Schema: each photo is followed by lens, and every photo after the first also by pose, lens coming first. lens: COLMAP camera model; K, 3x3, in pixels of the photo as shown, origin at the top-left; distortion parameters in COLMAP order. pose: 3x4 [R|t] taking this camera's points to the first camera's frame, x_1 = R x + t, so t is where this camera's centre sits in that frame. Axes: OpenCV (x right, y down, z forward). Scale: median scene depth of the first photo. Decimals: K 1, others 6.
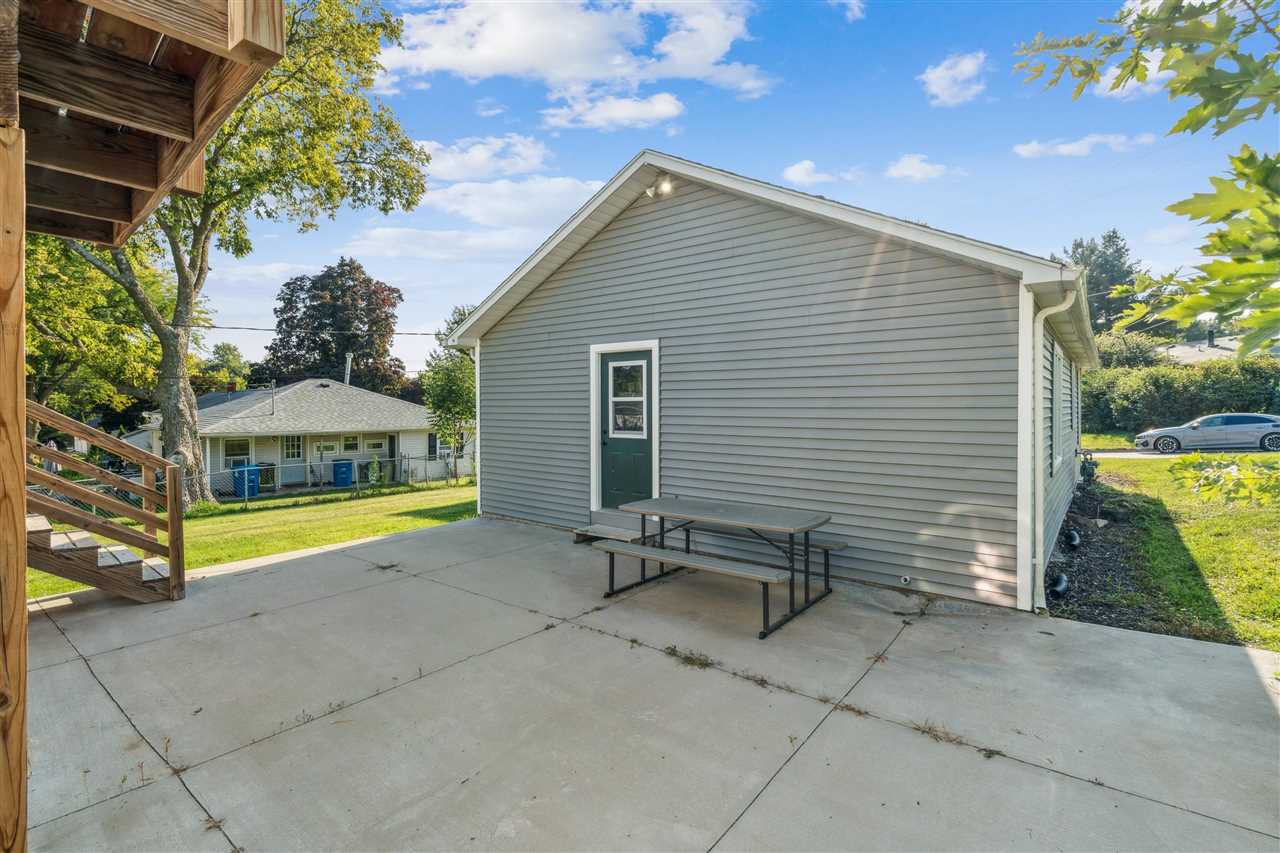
lens RADIAL K [[590.8, 0, 638.0], [0, 590.8, 413.6], [0, 0, 1]] dist [0.001580, -0.000373]
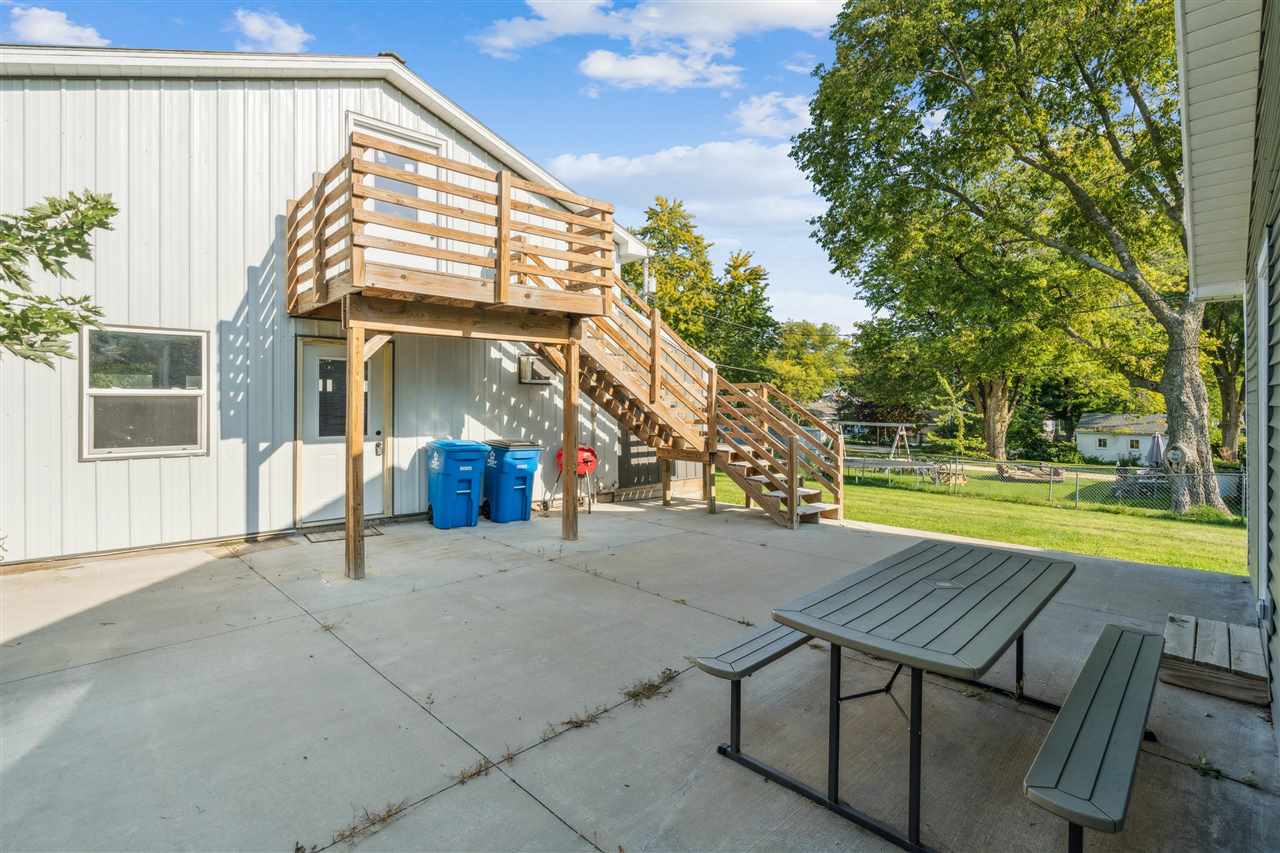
lens RADIAL K [[590.8, 0, 652.2], [0, 590.8, 404.8], [0, 0, 1]] dist [0.001580, -0.000373]
pose [[-0.097667, 0.007321, -0.995192, 0.871914], [-0.014846, 0.999851, 0.008812, 0.008217], [0.995108, 0.015635, -0.097544, 1.022699]]
